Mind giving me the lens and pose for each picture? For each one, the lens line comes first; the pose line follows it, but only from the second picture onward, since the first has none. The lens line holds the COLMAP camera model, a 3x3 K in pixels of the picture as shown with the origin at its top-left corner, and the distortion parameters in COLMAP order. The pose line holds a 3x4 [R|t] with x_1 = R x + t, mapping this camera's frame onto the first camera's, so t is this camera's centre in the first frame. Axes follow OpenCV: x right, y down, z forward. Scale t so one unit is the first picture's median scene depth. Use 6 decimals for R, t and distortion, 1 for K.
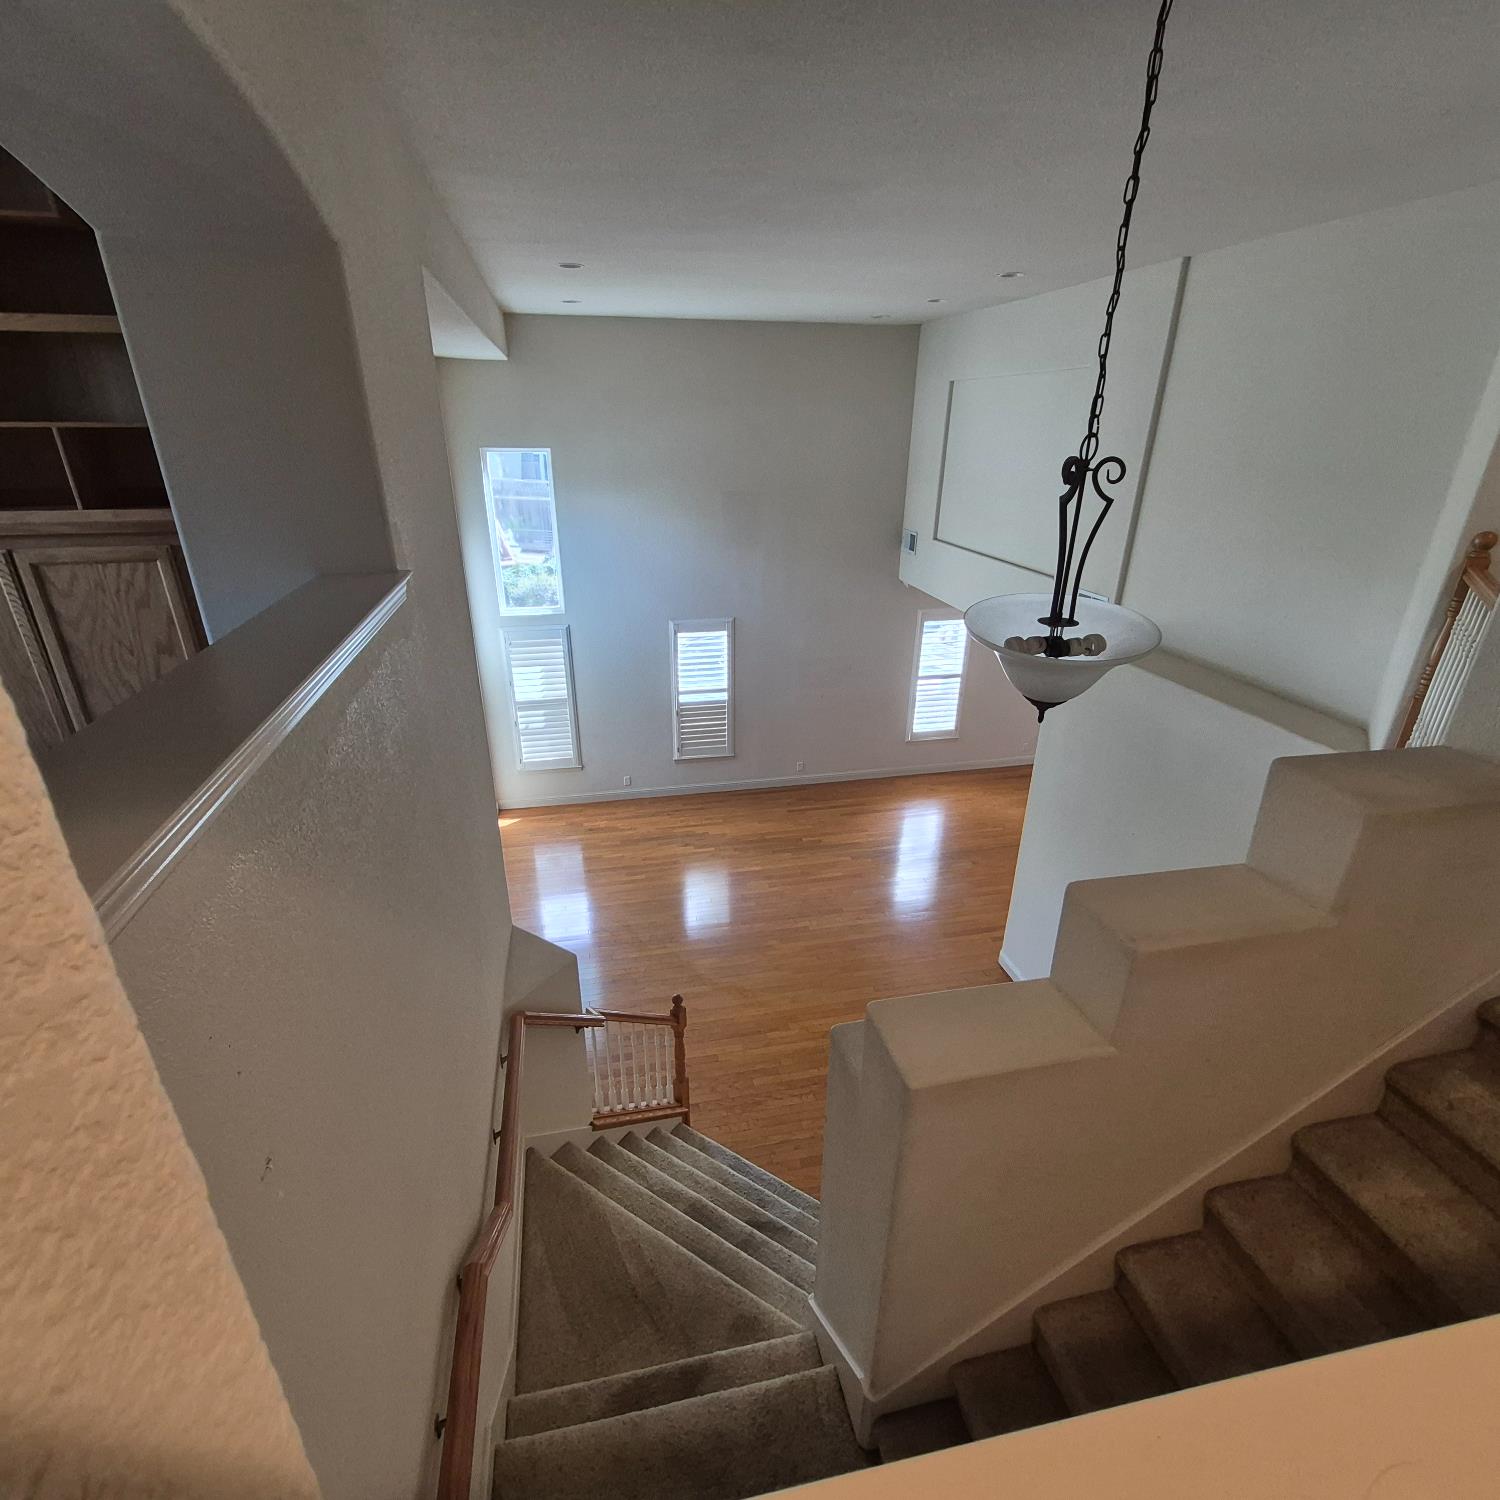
lens RADIAL K [[794.3, 0, 746.6], [0, 794.3, 779.2], [0, 0, 1]] dist [0.017514, -0.008326]
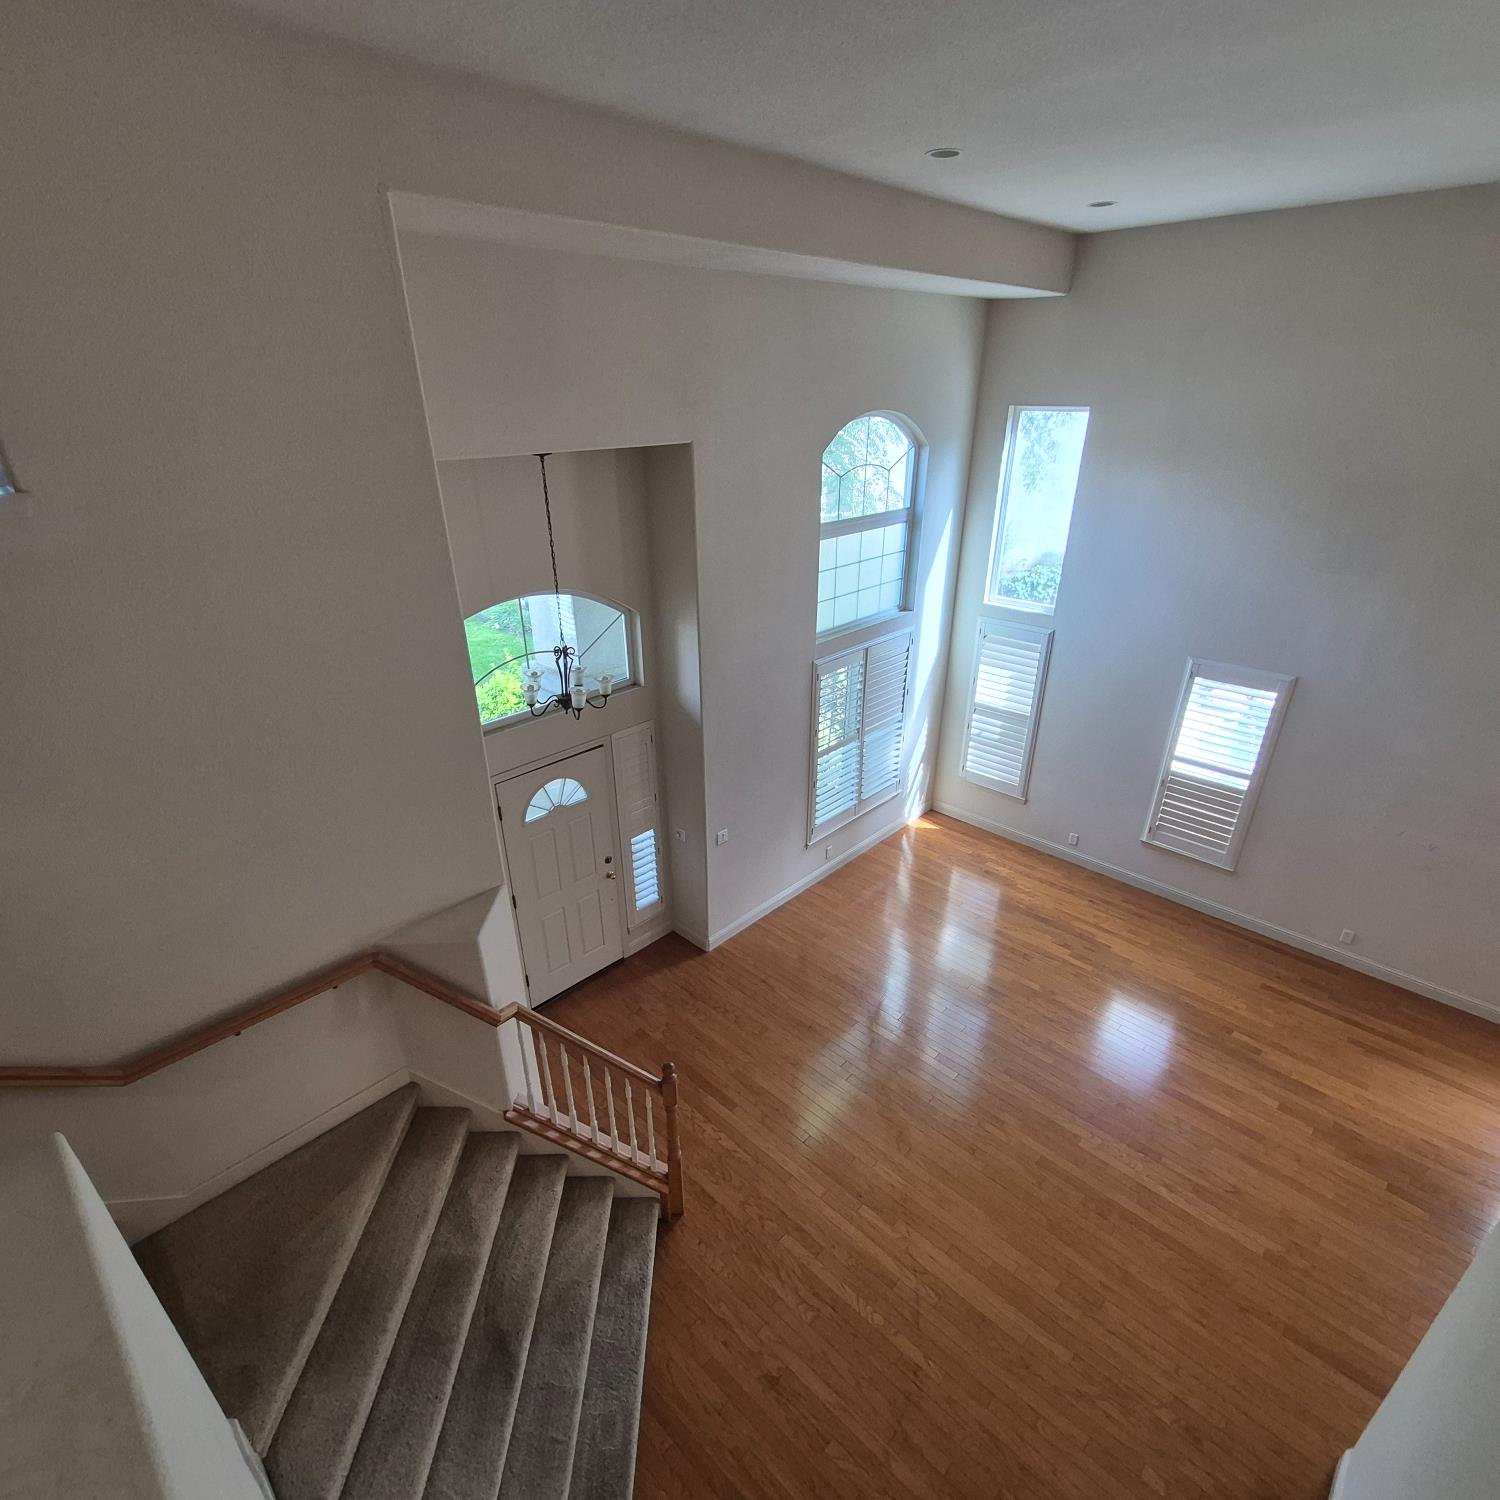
lens RADIAL K [[794.3, 0, 746.6], [0, 794.3, 779.2], [0, 0, 1]] dist [0.017514, -0.008326]
pose [[0.560453, 0.359100, -0.746284, 0.248284], [-0.337475, 0.921924, 0.190175, -0.098734], [0.756309, 0.145268, 0.637883, 0.256301]]
